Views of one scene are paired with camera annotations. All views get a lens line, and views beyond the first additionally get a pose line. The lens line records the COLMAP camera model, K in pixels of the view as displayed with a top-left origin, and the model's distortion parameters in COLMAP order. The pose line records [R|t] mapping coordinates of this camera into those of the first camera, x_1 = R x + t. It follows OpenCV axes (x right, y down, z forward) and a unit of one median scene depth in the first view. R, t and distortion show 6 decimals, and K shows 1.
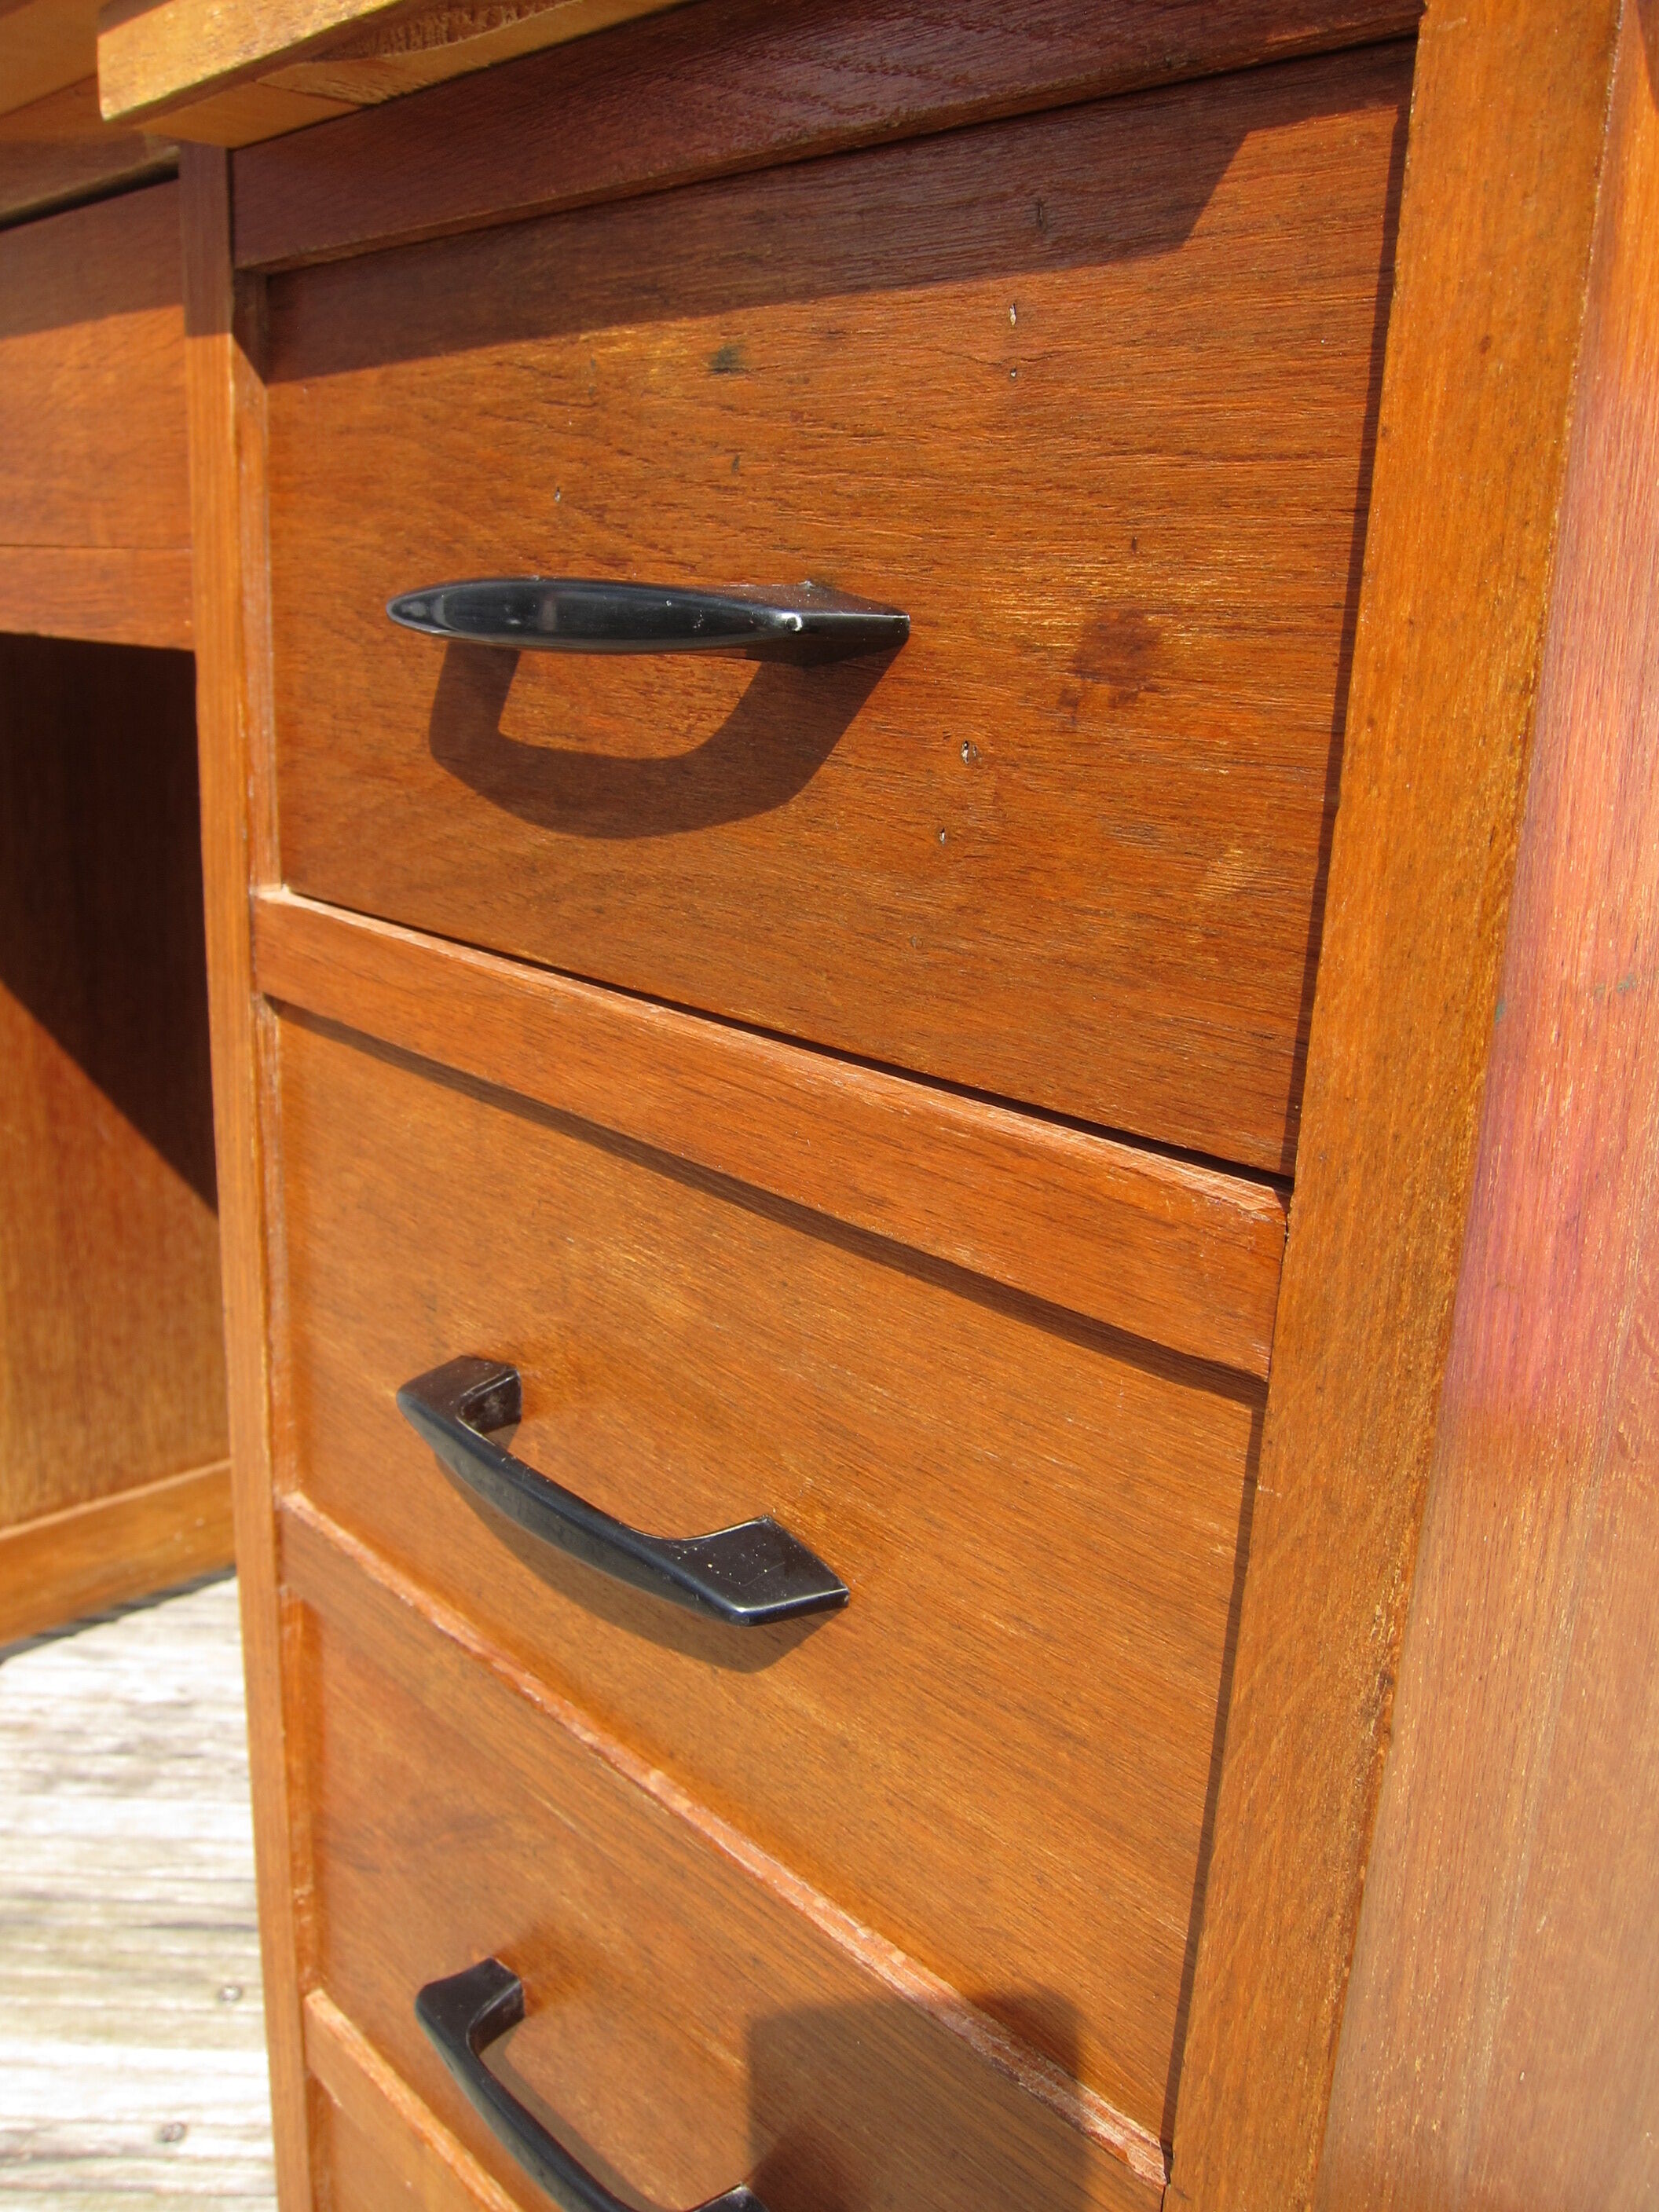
lens RADIAL K [[1820.9, 0, 829.5], [0, 1820.9, 1106.0], [0, 0, 1]] dist [-0.057936, 0.015322]
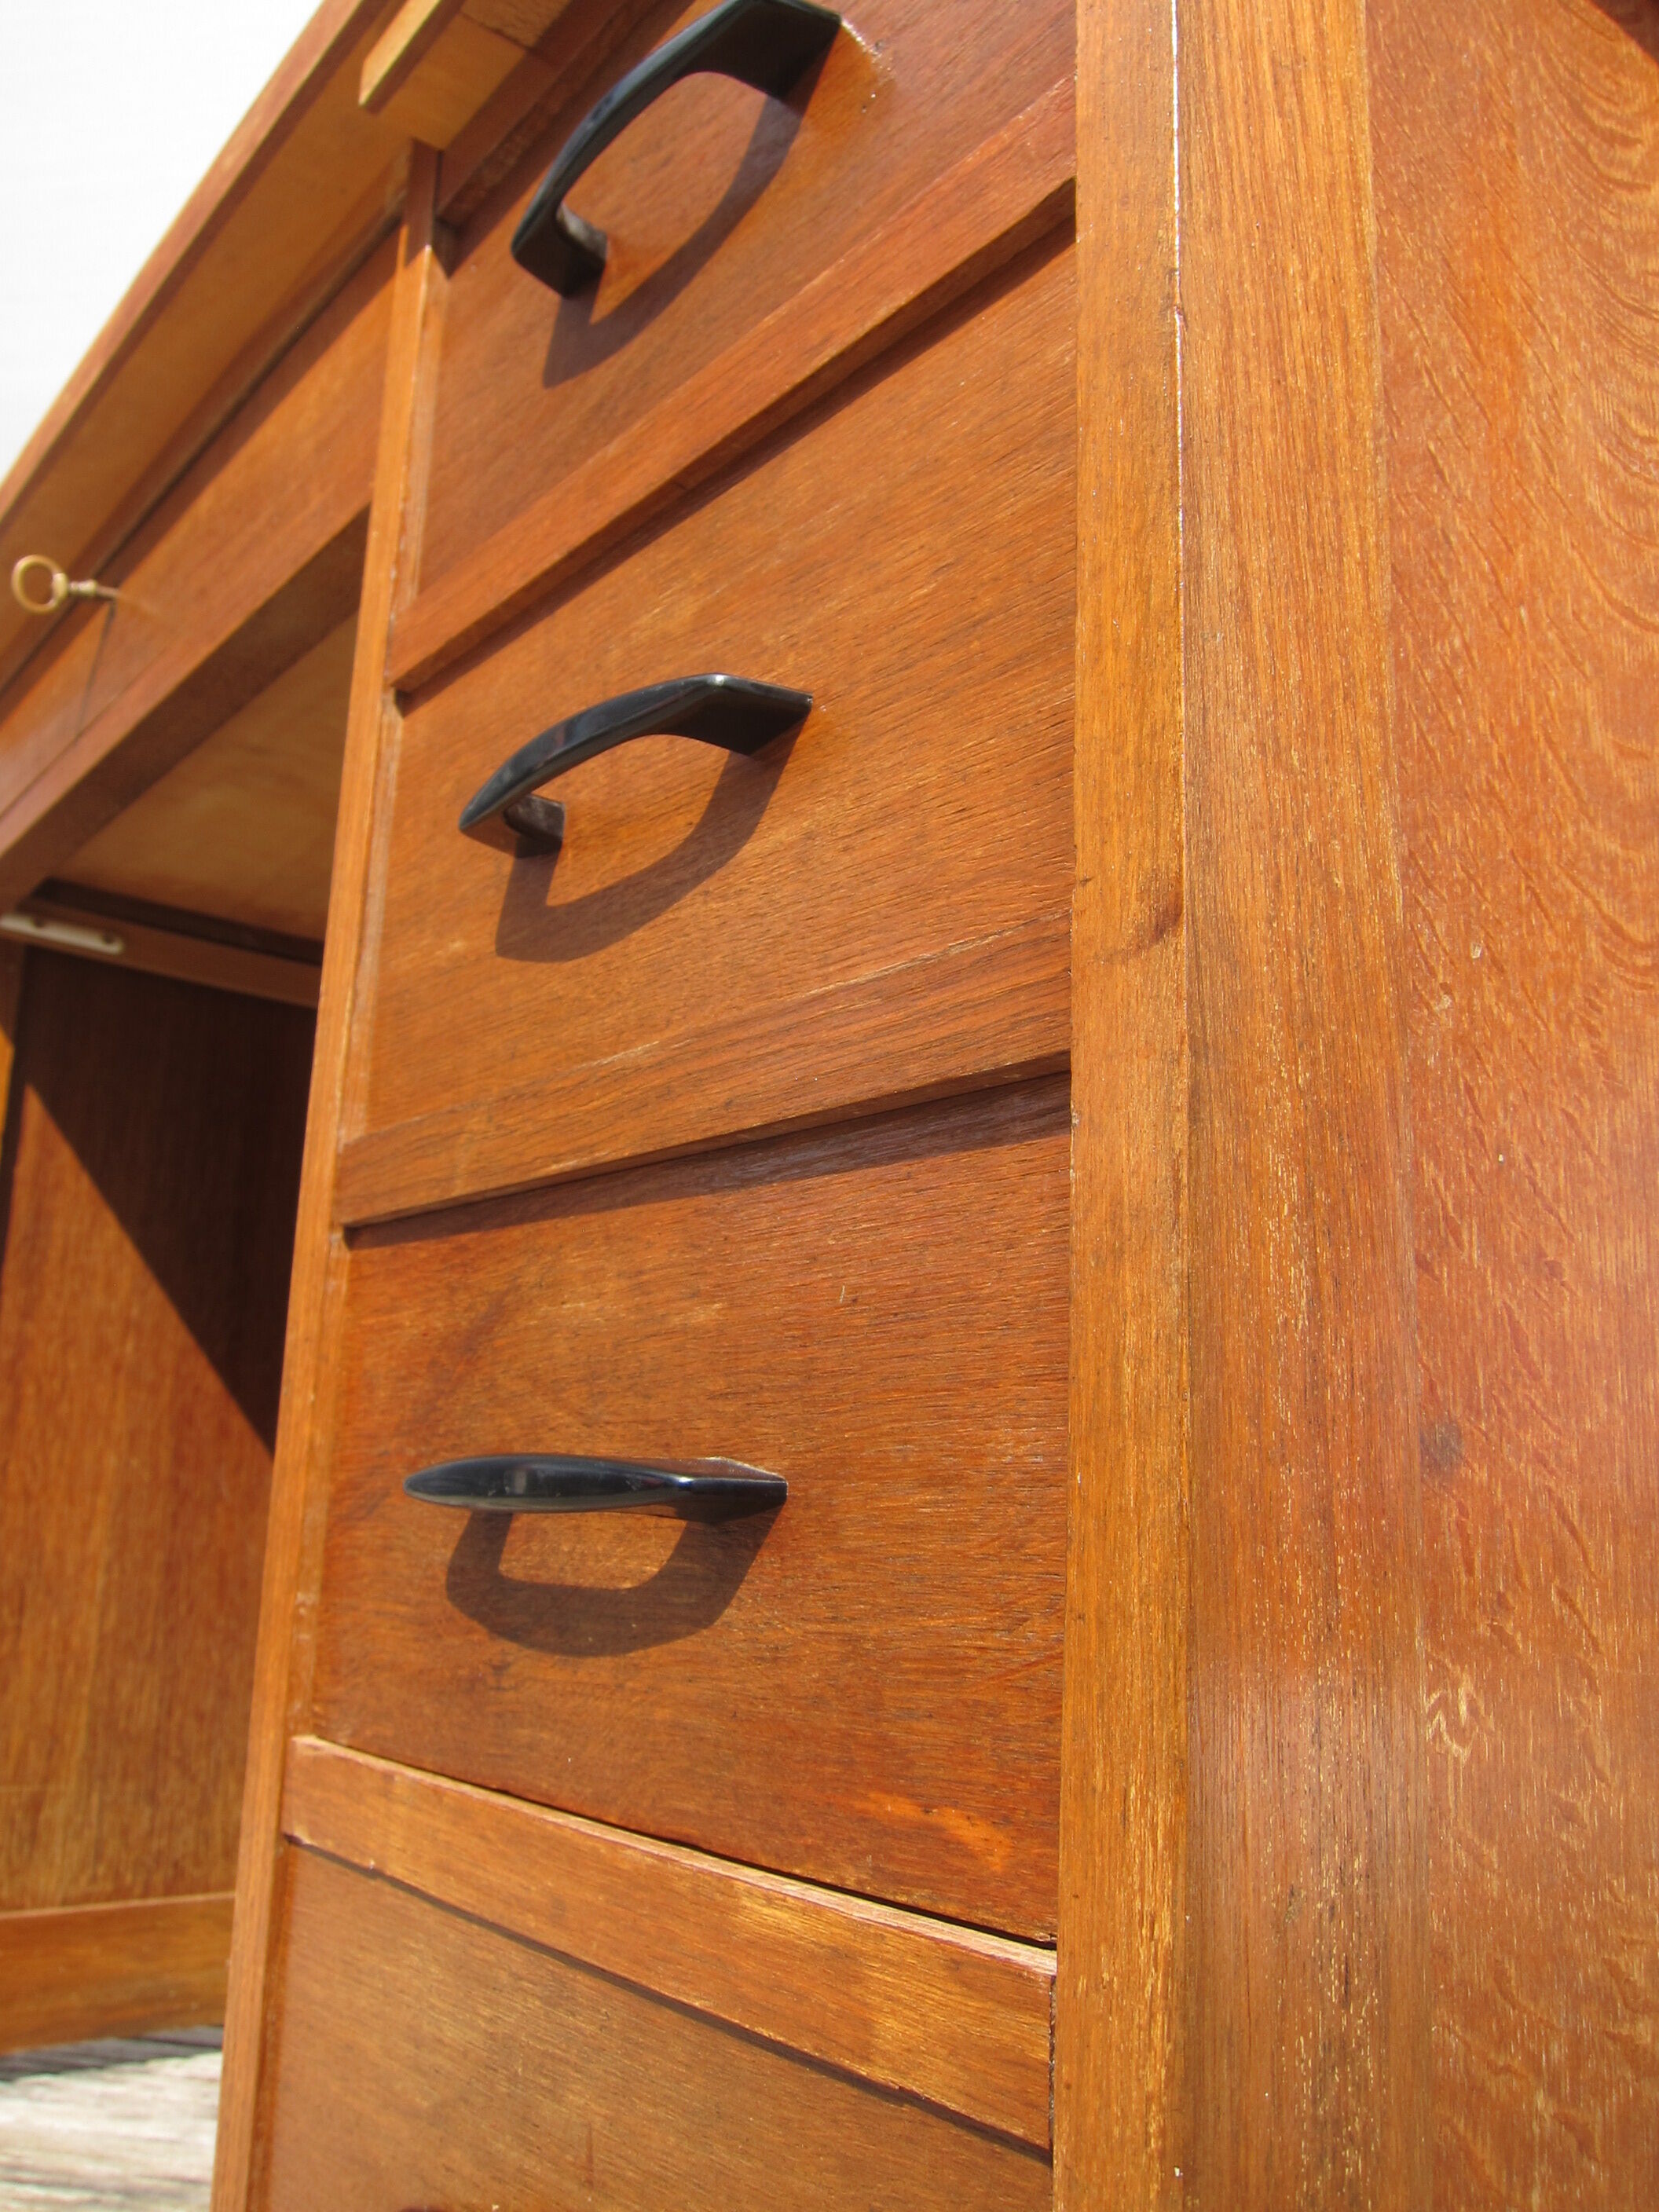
lens RADIAL K [[1820.9, 0, 829.5], [0, 1820.9, 1106.0], [0, 0, 1]] dist [-0.057936, 0.015322]
pose [[0.994647, -0.034375, -0.097443, 0.119339], [-0.016806, 0.876663, -0.480811, 0.787649], [0.101952, 0.479875, 0.871393, 0.097055]]
